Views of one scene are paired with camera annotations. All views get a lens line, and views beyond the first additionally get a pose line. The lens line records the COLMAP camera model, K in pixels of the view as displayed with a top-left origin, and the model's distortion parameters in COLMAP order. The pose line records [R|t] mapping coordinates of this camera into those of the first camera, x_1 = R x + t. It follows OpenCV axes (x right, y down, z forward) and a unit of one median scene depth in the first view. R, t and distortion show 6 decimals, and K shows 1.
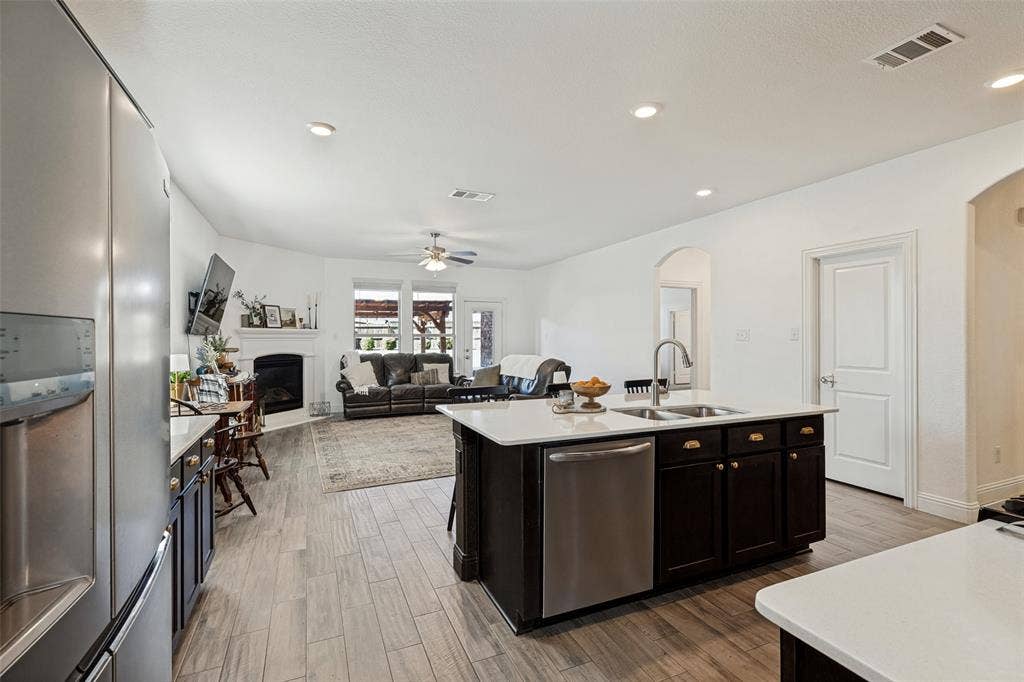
lens RADIAL K [[457.7, 0, 507.8], [0, 457.7, 337.7], [0, 0, 1]] dist [0.008549, -0.002844]
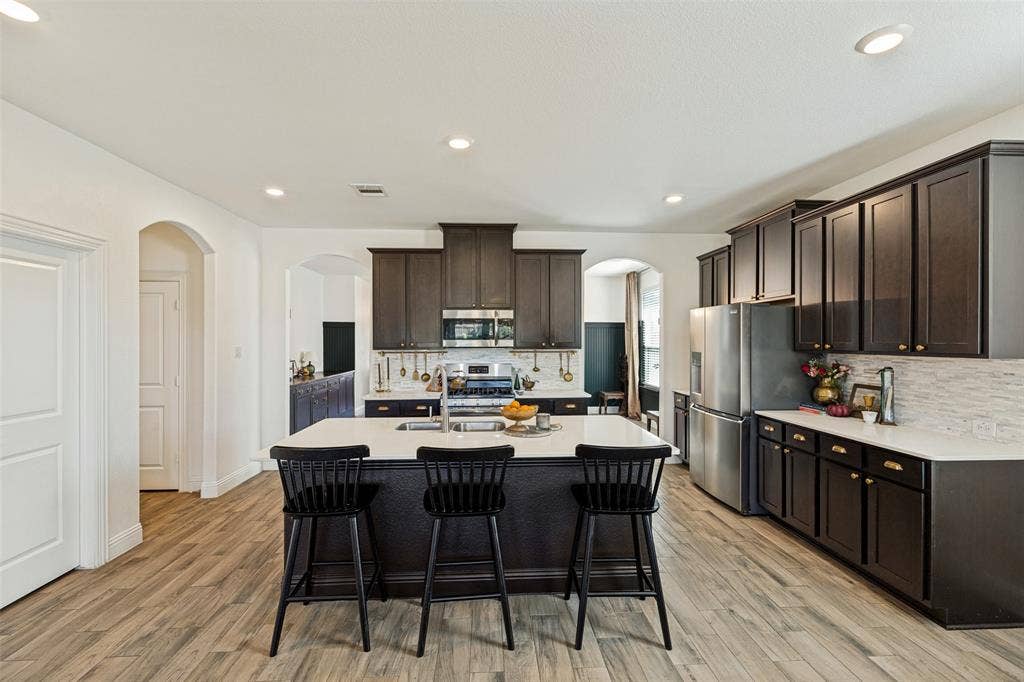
lens RADIAL K [[457.7, 0, 512.0], [0, 457.7, 339.9], [0, 0, 1]] dist [0.008549, -0.002844]
pose [[-0.938298, 0.004228, 0.345802, -0.062660], [0.004141, 0.999991, -0.000989, -0.020586], [-0.345803, 0.000504, -0.938307, 0.739665]]
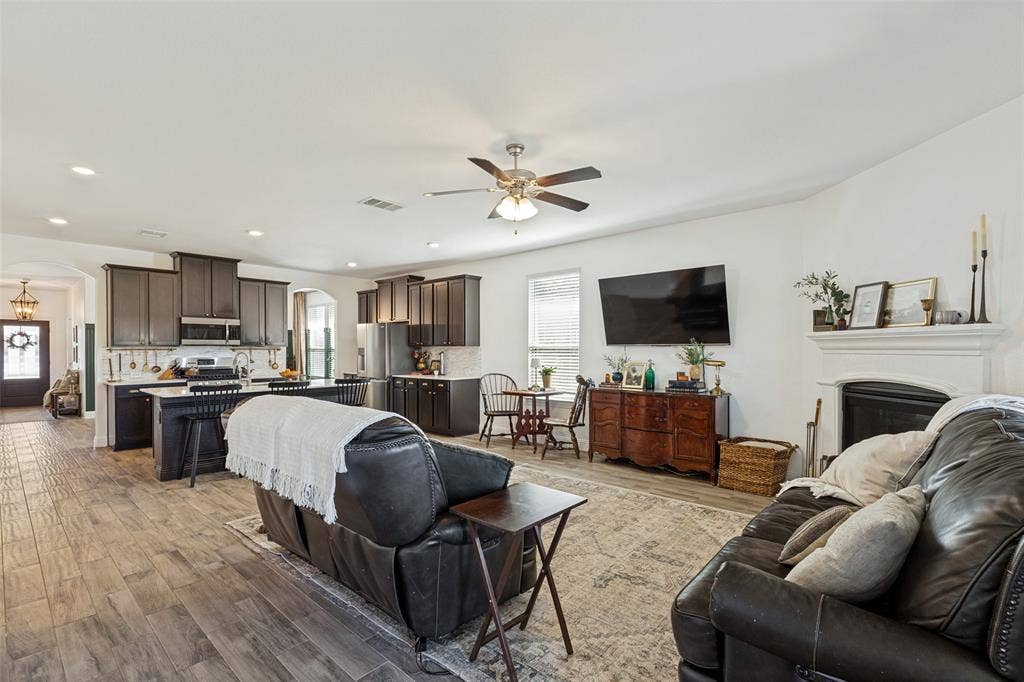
lens RADIAL K [[457.7, 0, 513.5], [0, 457.7, 349.6], [0, 0, 1]] dist [0.008549, -0.002844]
pose [[-0.906959, 0.005261, -0.421187, 0.050889], [0.004353, 0.999986, 0.003117, -0.001569], [0.421197, 0.000994, -0.906969, 1.238815]]
